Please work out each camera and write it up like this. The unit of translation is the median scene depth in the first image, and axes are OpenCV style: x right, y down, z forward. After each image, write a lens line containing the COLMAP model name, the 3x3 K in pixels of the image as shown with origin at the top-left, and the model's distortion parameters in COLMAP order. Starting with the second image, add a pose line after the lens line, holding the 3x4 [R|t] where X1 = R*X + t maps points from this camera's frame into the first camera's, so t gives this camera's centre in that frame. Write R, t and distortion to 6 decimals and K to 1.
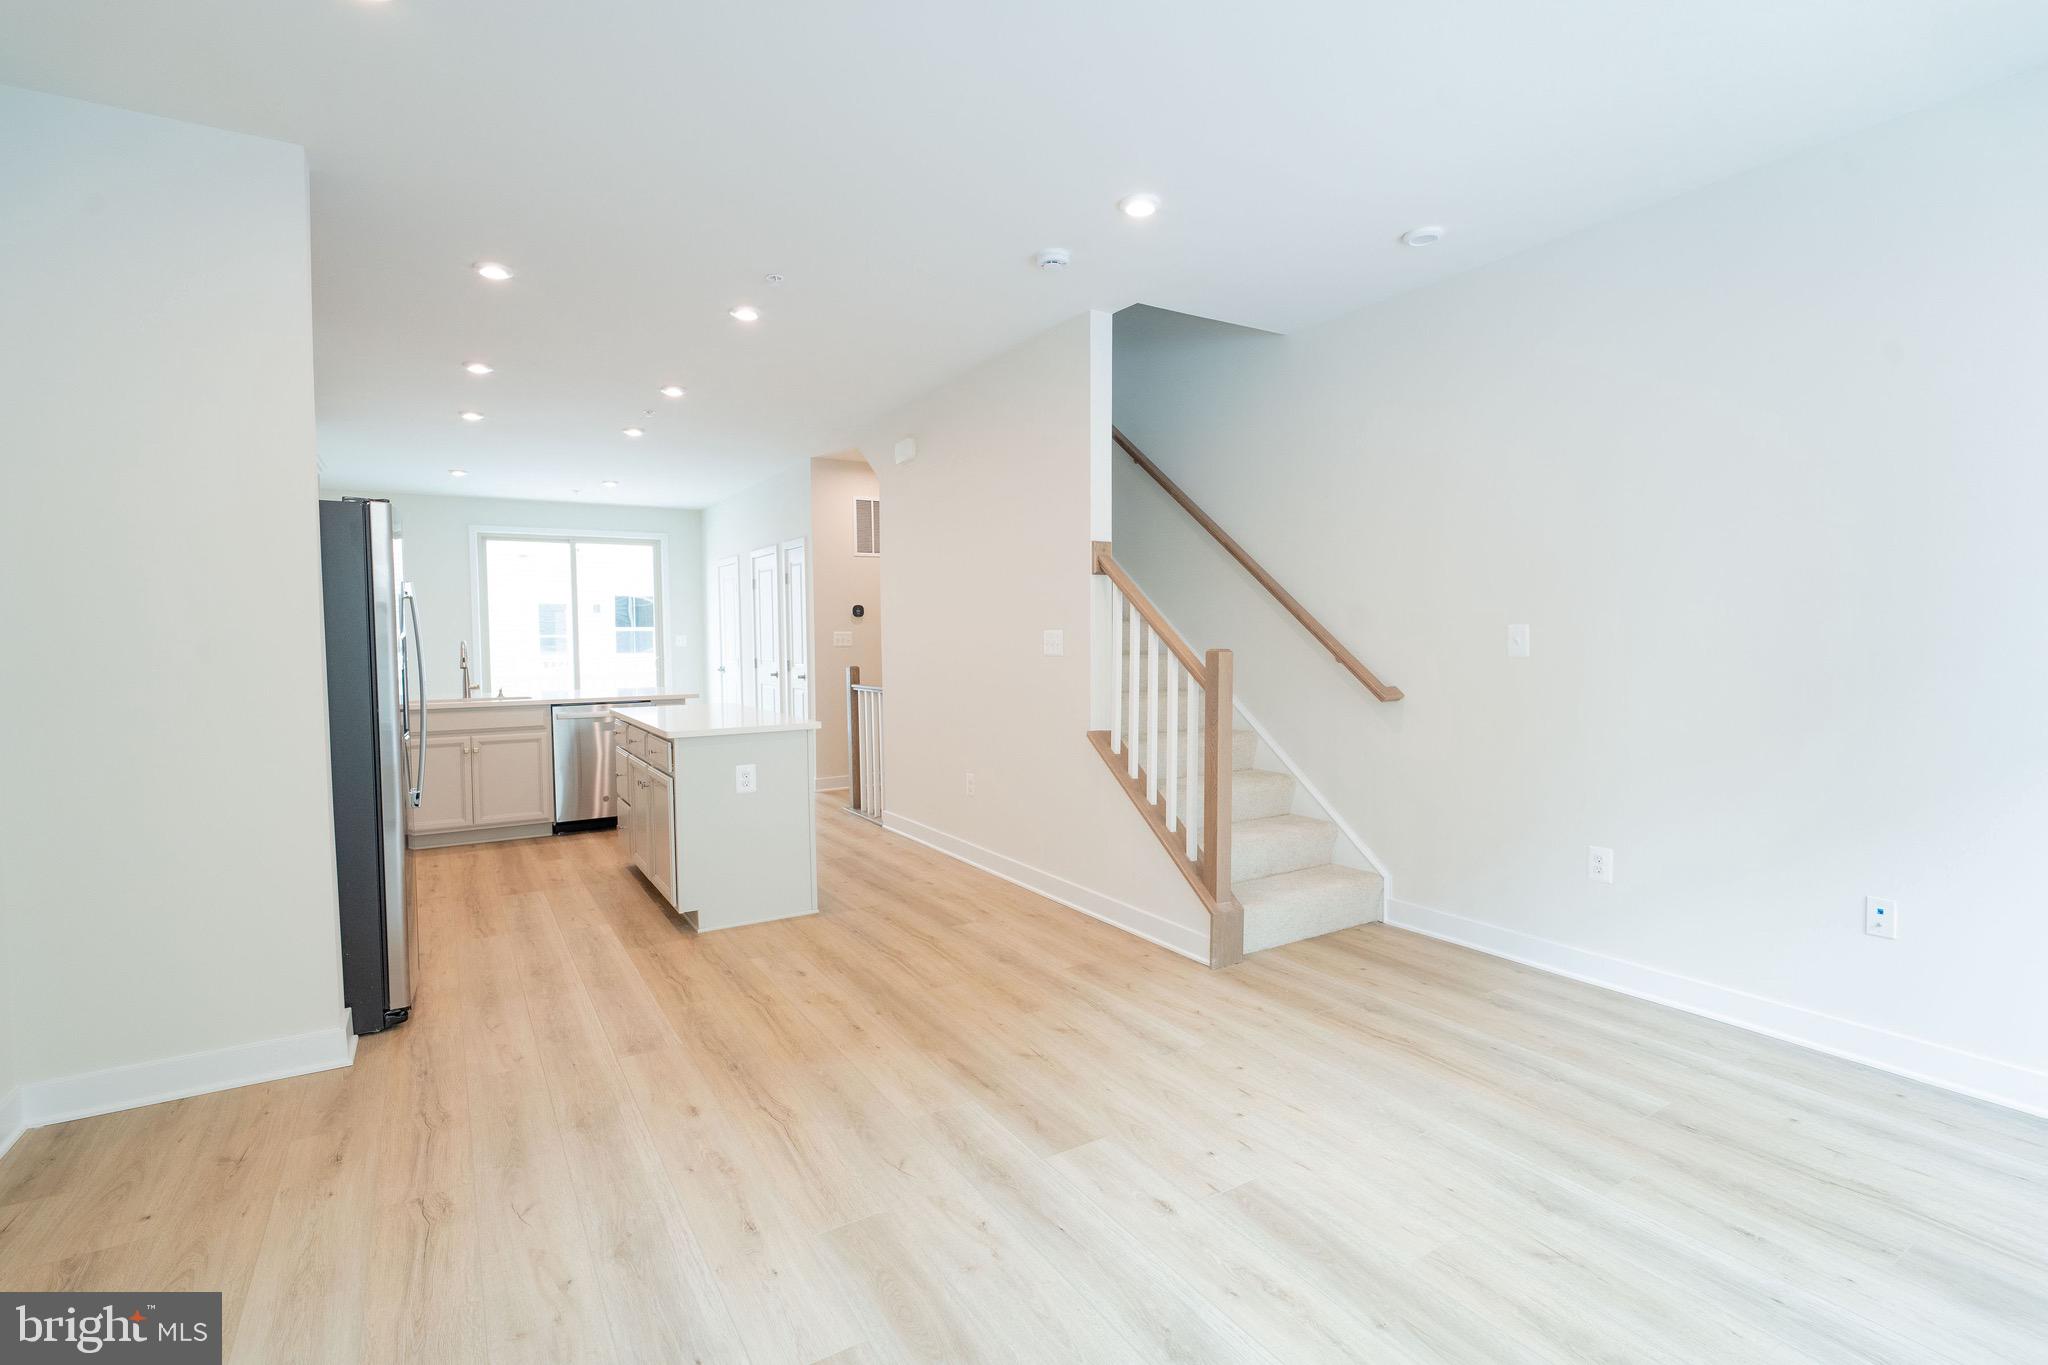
lens RADIAL K [[946.0, 0, 1033.5], [0, 946.0, 676.9], [0, 0, 1]] dist [-0.003149, -0.003480]
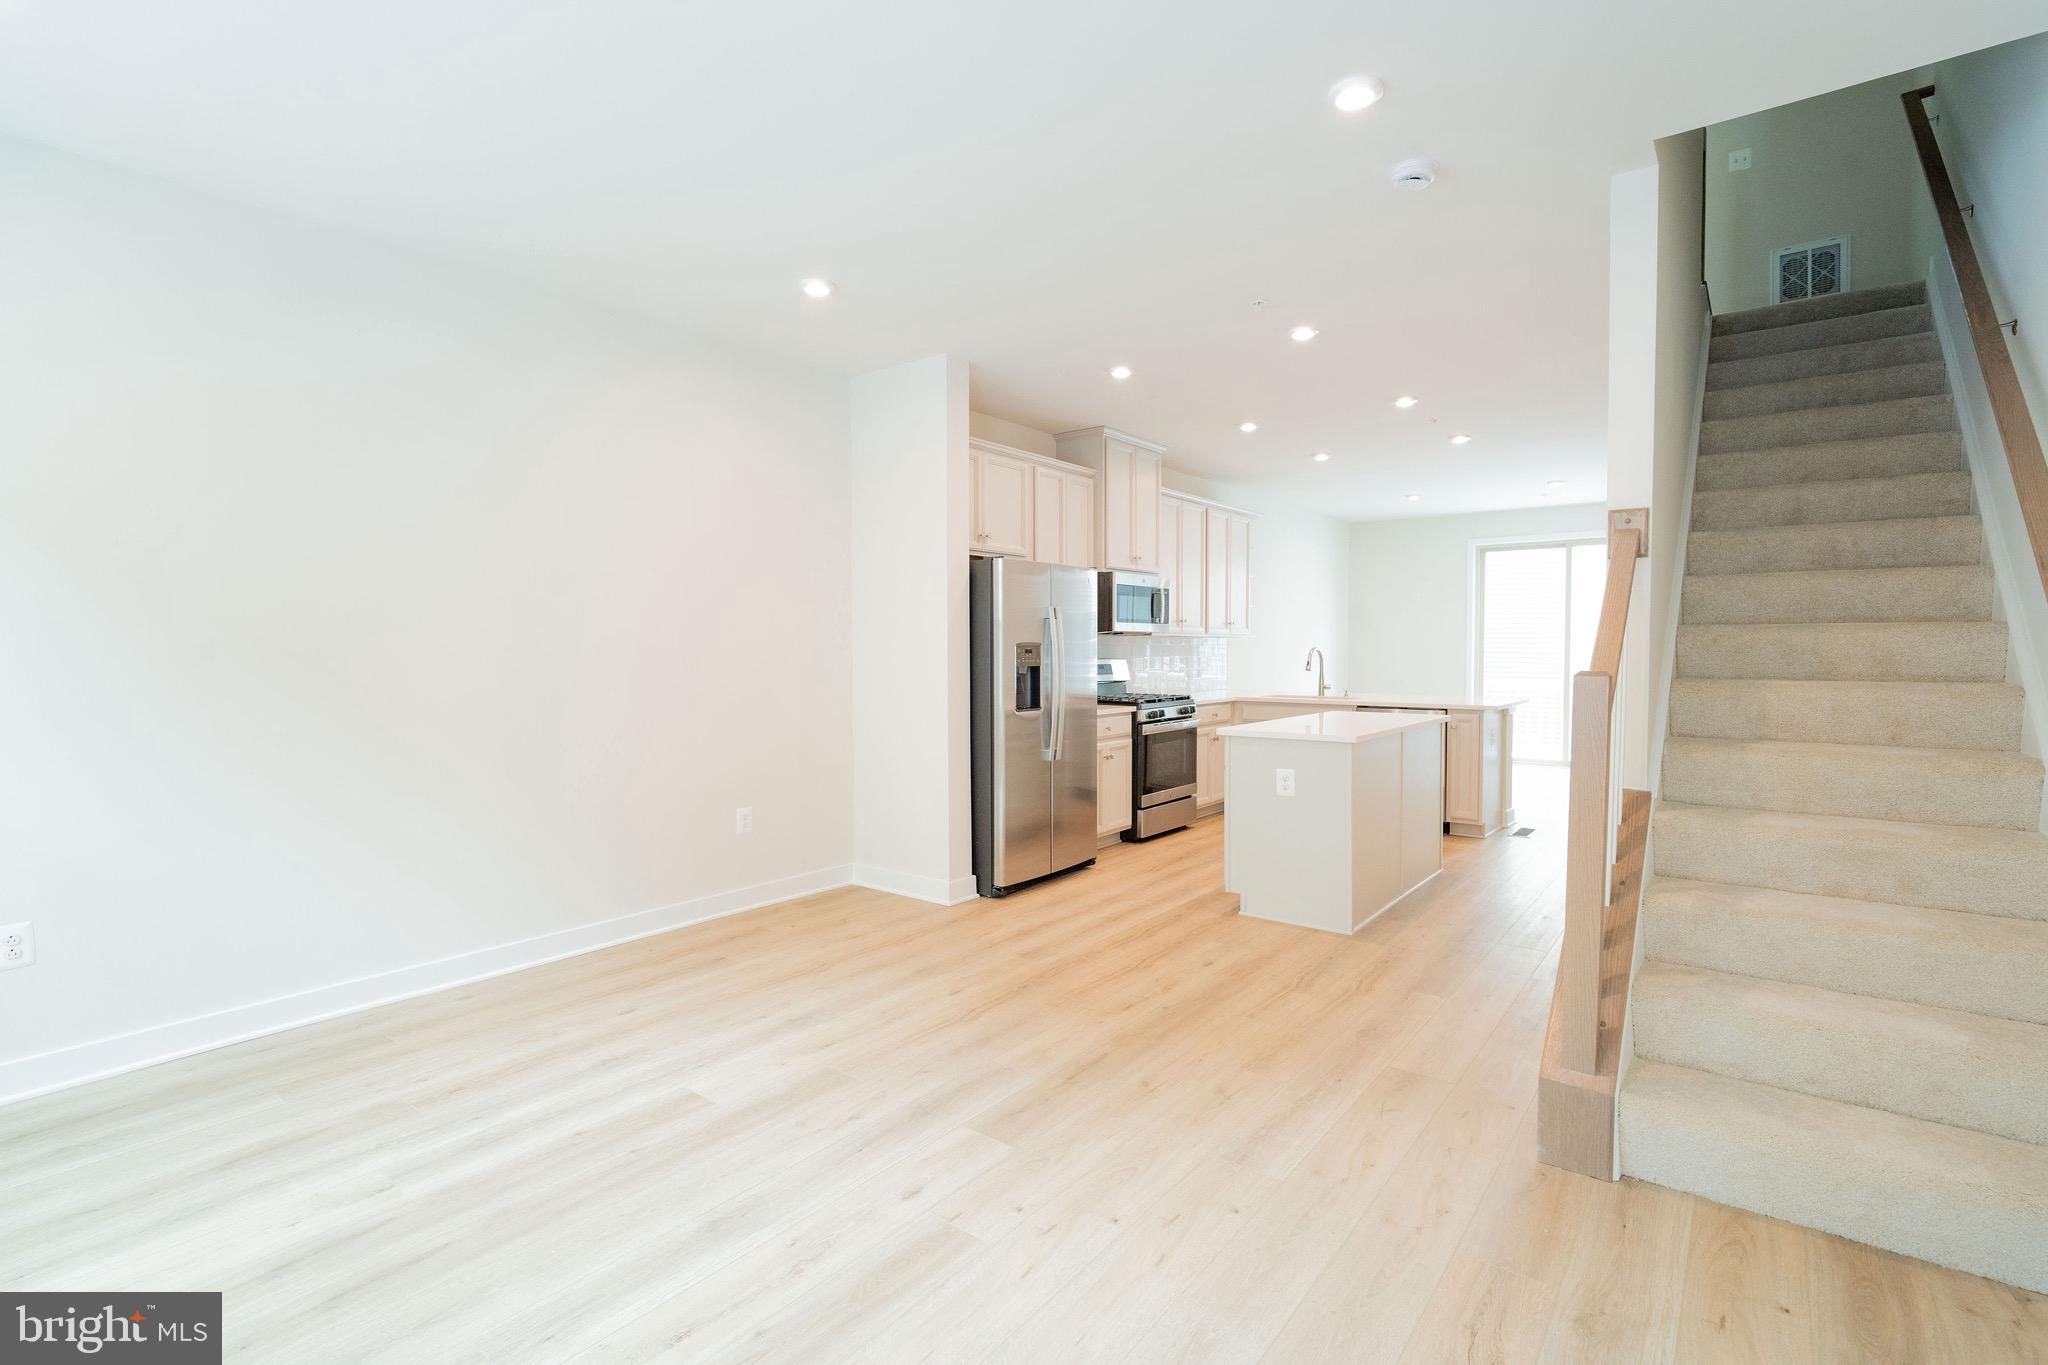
lens RADIAL K [[946.0, 0, 1027.8], [0, 946.0, 690.5], [0, 0, 1]] dist [-0.003149, -0.003480]
pose [[0.342590, 0.051466, -0.938074, 0.686077], [-0.043914, 0.998284, 0.038732, -0.026117], [0.938458, 0.027925, 0.344263, 0.449127]]
